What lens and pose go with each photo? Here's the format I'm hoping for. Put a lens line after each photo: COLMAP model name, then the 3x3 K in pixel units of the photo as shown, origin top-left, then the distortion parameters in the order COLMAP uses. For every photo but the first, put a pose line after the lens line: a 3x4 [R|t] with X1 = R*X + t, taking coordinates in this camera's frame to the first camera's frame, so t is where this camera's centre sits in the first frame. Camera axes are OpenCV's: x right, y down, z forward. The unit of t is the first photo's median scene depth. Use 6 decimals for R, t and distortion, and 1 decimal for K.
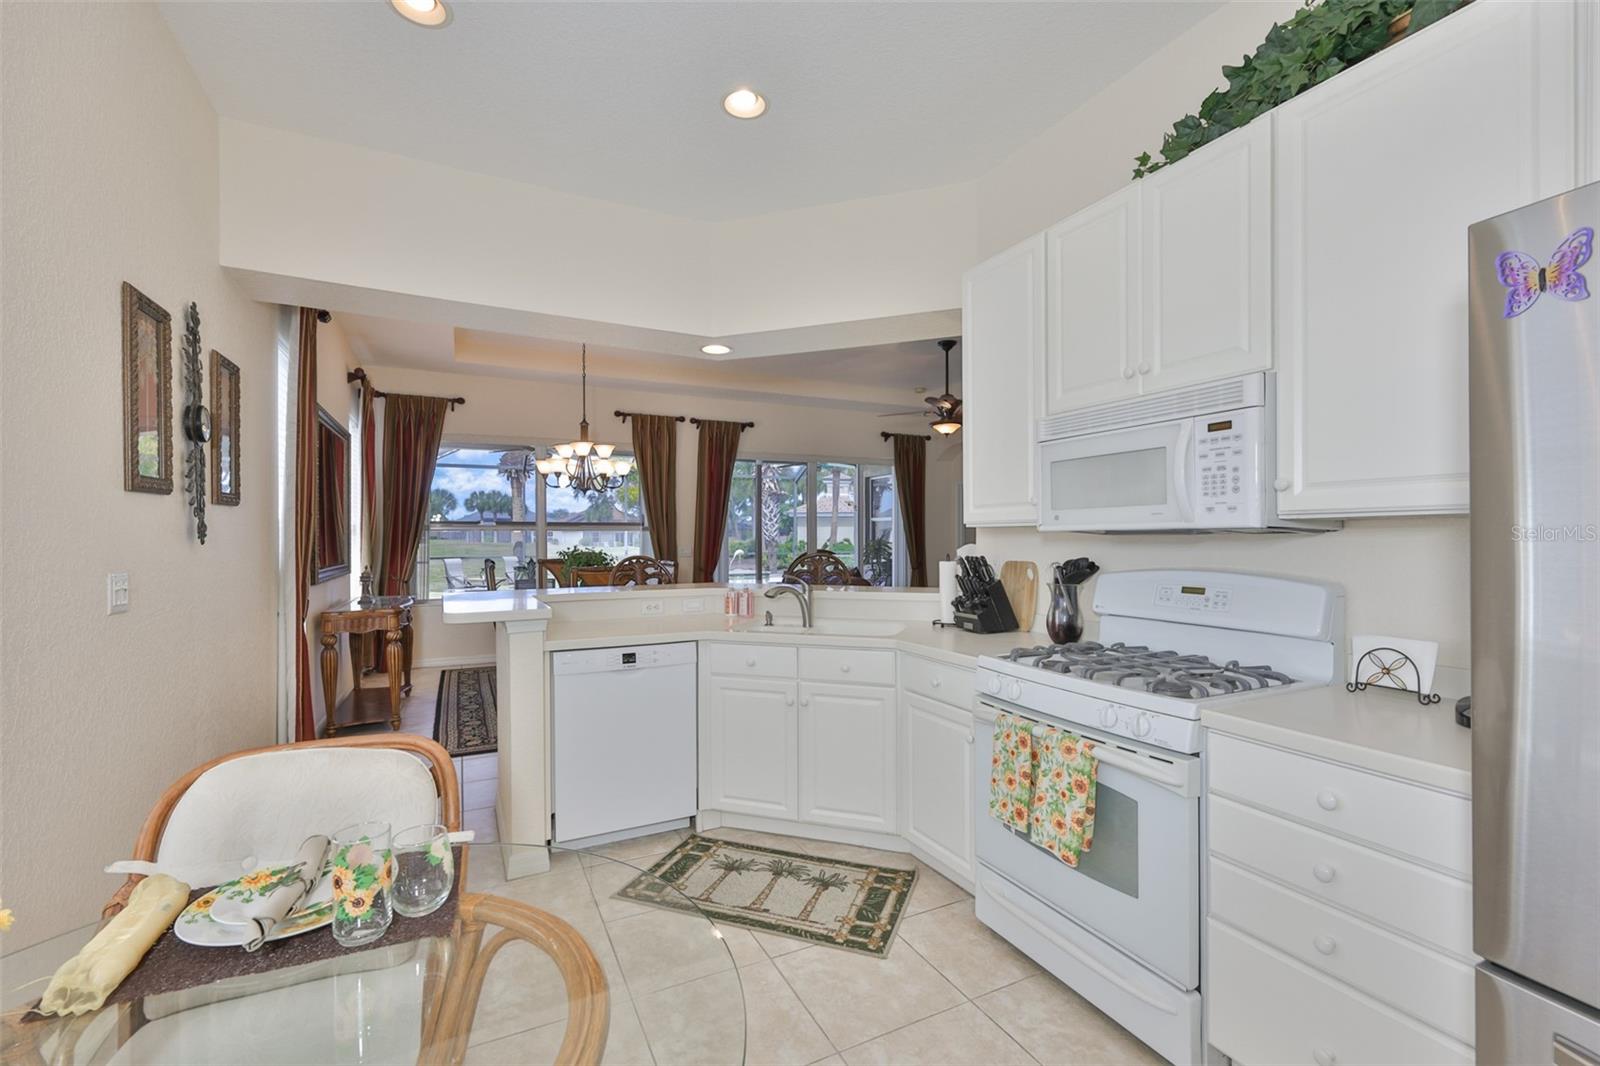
lens RADIAL K [[678.6, 0, 812.1], [0, 678.6, 538.6], [0, 0, 1]] dist [0.000522, -0.000040]
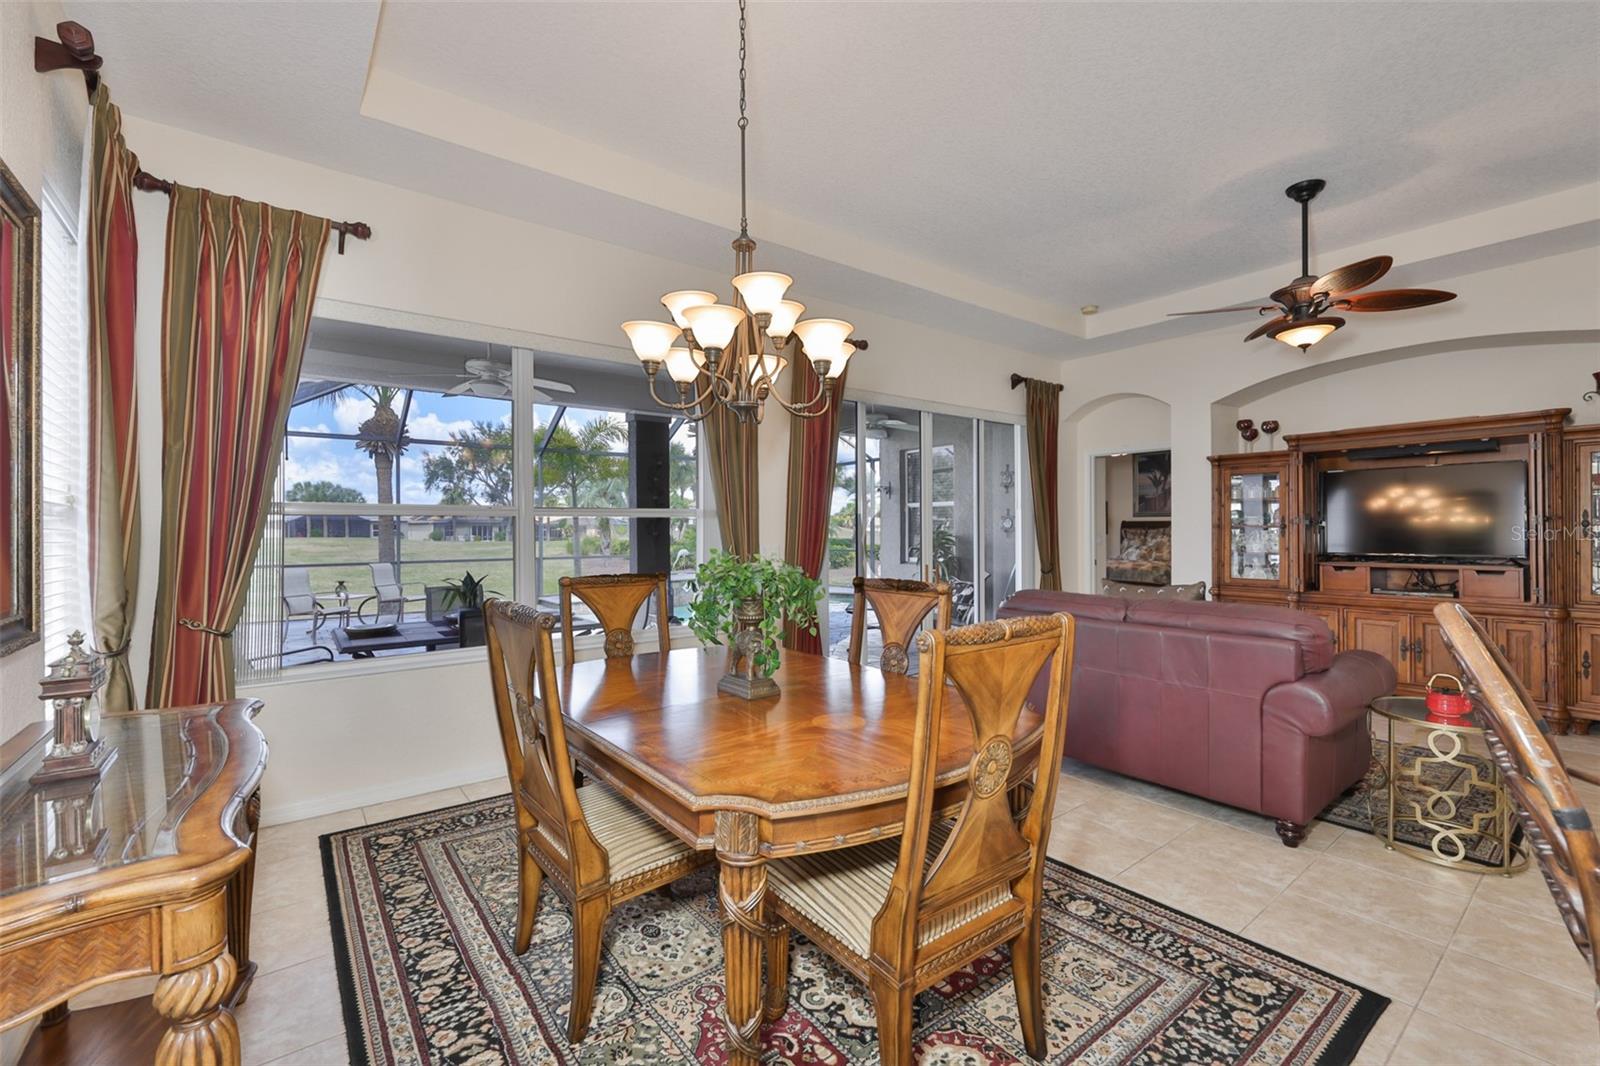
lens RADIAL K [[676.5, 0, 808.7], [0, 676.5, 530.3], [0, 0, 1]] dist [-0.000134, -0.000159]
pose [[0.982306, -0.004388, 0.187229, -0.939778], [0.005409, 0.999973, -0.004941, 0.006260], [-0.187203, 0.005867, 0.982304, 1.519458]]
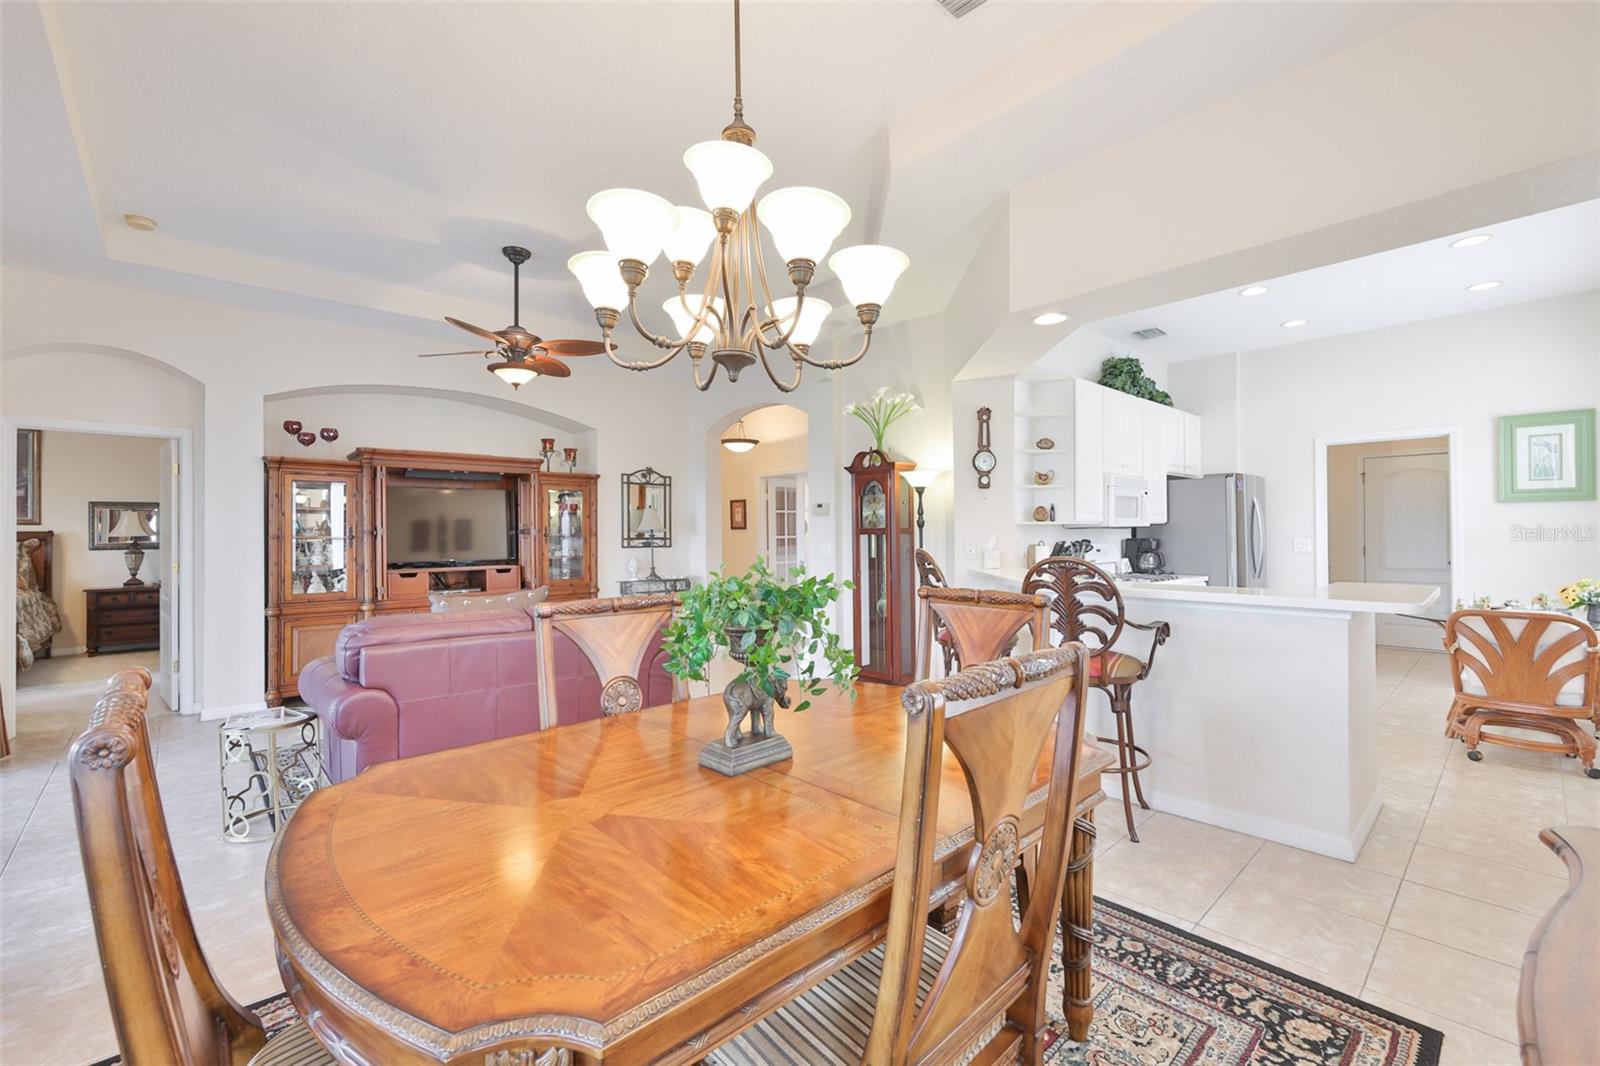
lens RADIAL K [[673.6, 0, 797.2], [0, 673.6, 529.0], [0, 0, 1]] dist [0.001338, 0.000568]
pose [[-0.262235, 0.010596, 0.964946, -1.548219], [0.013115, 0.999886, -0.007416, -0.001774], [-0.964915, 0.010711, -0.262344, 2.665333]]
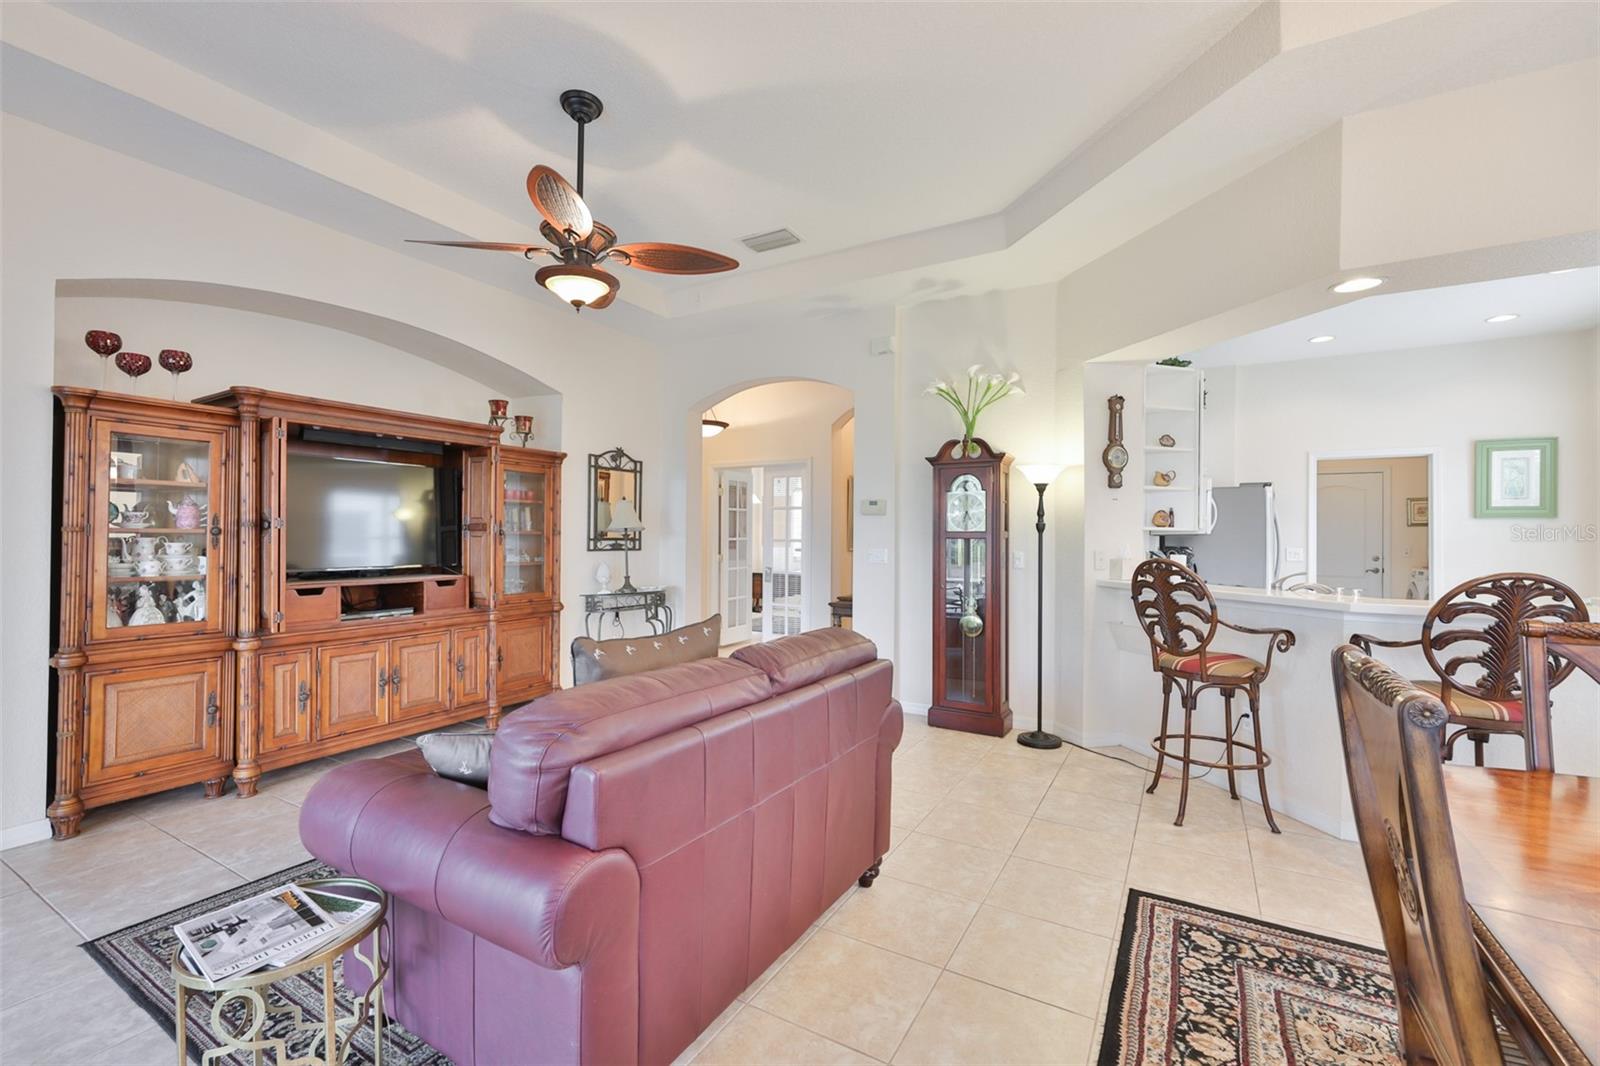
lens RADIAL K [[673.6, 0, 797.2], [0, 673.6, 529.0], [0, 0, 1]] dist [0.001338, 0.000568]
pose [[-0.531592, 0.006794, 0.846973, -0.747223], [-0.002567, 0.999950, -0.009633, -0.004751], [-0.846997, -0.007295, -0.531548, 3.270269]]
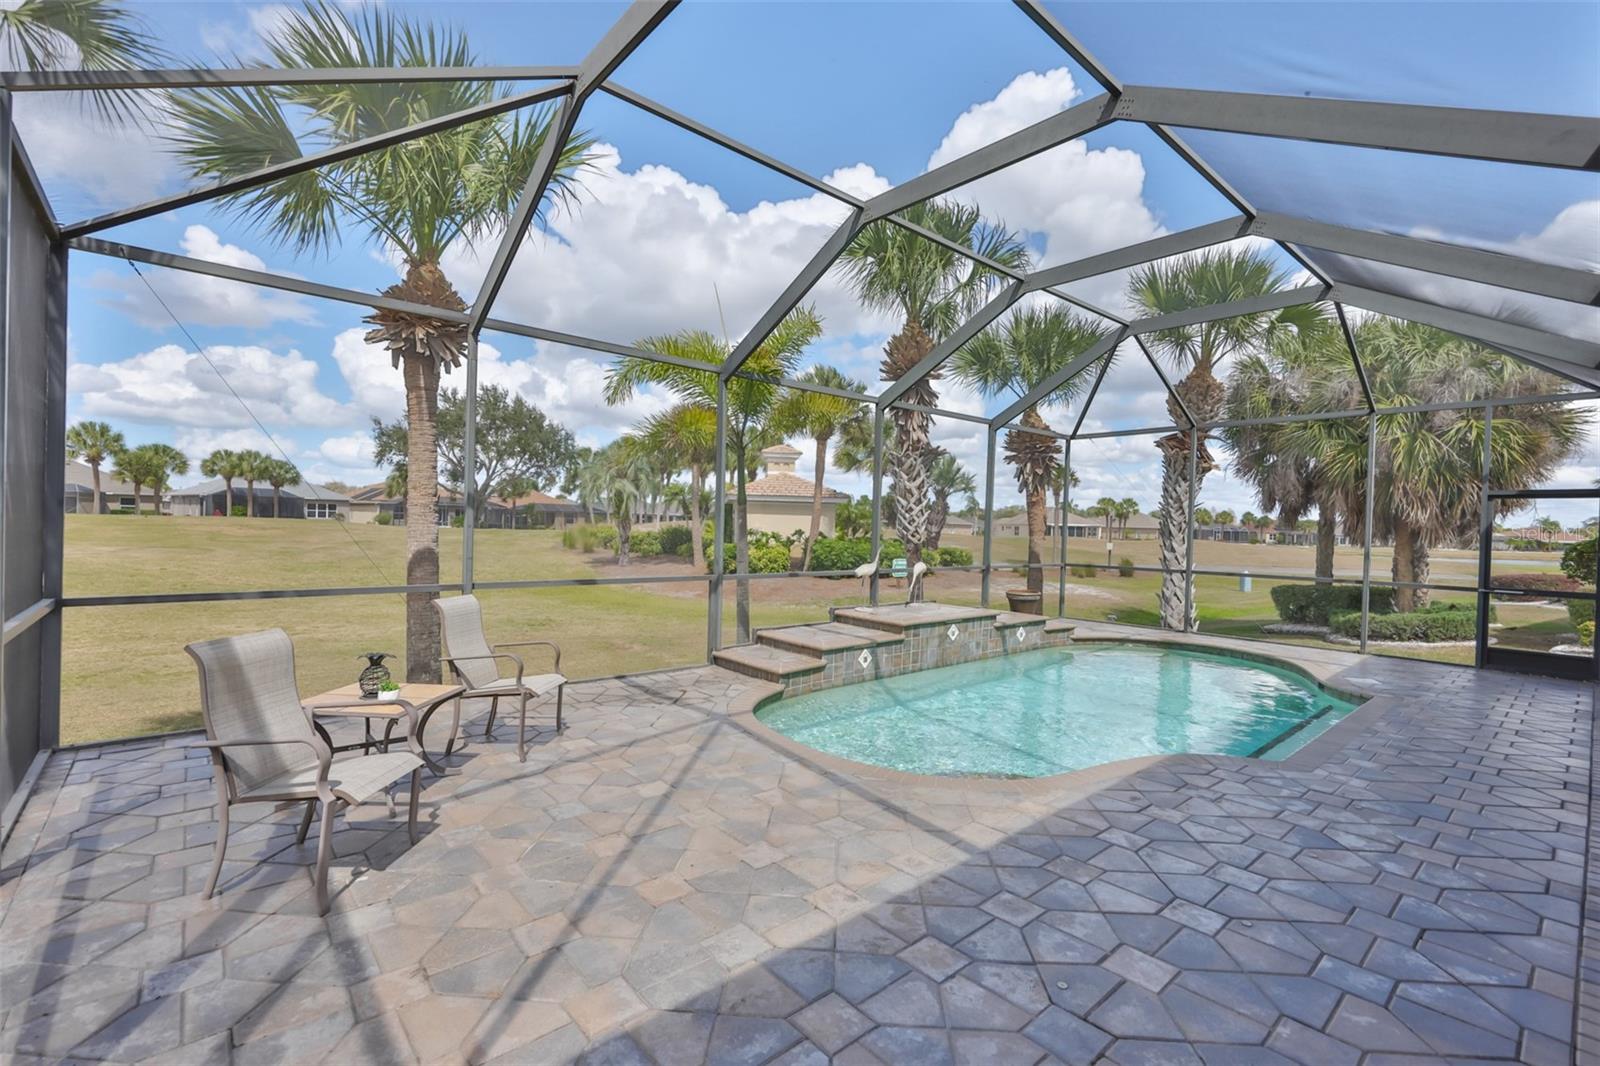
lens RADIAL K [[696.4, 0, 805.6], [0, 696.4, 534.0], [0, 0, 1]] dist [0.001167, 0.000307]
pose [[0.969595, 0.022560, 0.243675, -2.606336], [-0.025104, 0.999658, 0.007337, -0.025835], [-0.243426, -0.013231, 0.969829, 4.731065]]
